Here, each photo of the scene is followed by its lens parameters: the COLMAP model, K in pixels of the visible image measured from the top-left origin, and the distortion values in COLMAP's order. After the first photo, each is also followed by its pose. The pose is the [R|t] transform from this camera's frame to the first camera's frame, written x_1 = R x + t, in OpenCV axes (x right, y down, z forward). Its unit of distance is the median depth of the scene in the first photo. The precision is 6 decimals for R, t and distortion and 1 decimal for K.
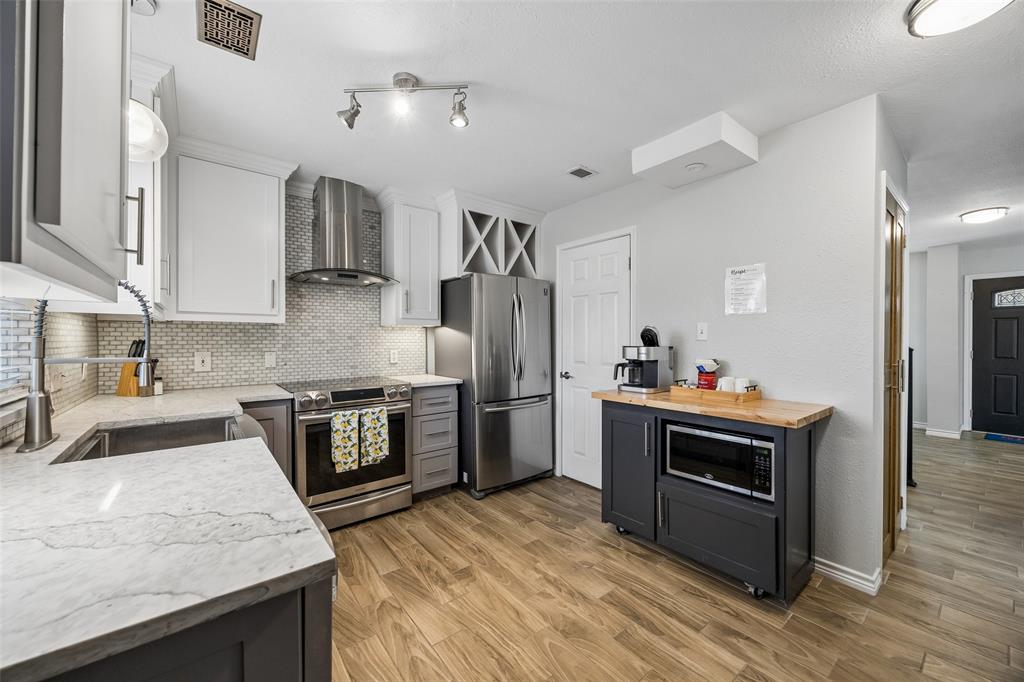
lens RADIAL K [[389.3, 0, 510.8], [0, 389.3, 339.4], [0, 0, 1]] dist [-0.002554, -0.000152]
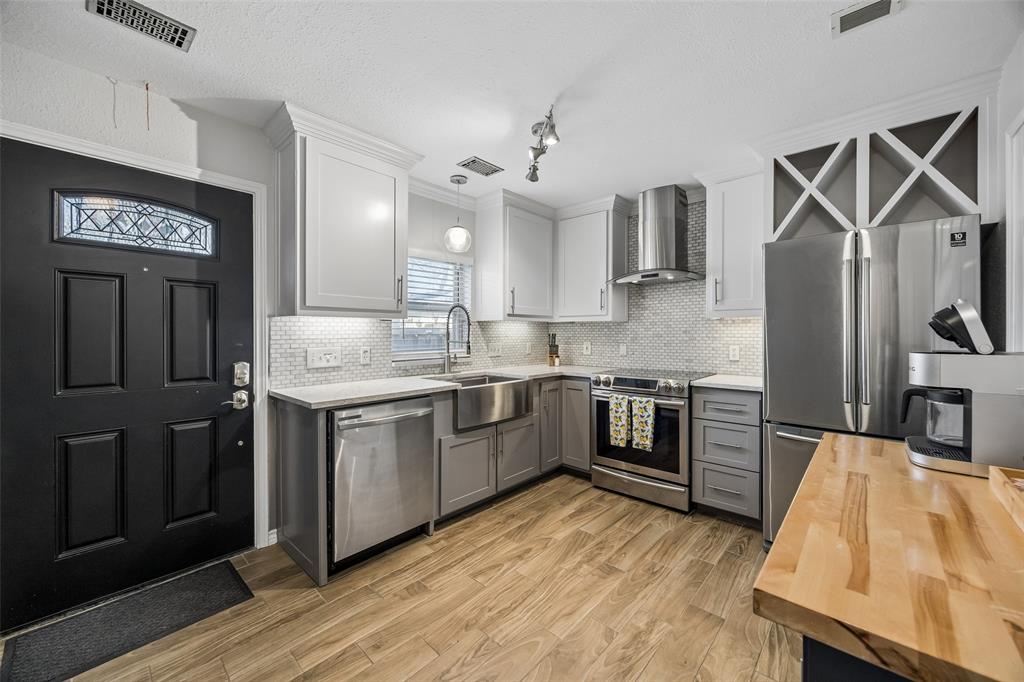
lens RADIAL K [[390.6, 0, 514.4], [0, 390.6, 333.3], [0, 0, 1]] dist [0.000370, 0.000032]
pose [[0.162588, 0.001820, -0.986692, 0.669360], [-0.001257, 0.999998, 0.001637, -0.002267], [0.986693, 0.000974, 0.162590, 0.487854]]
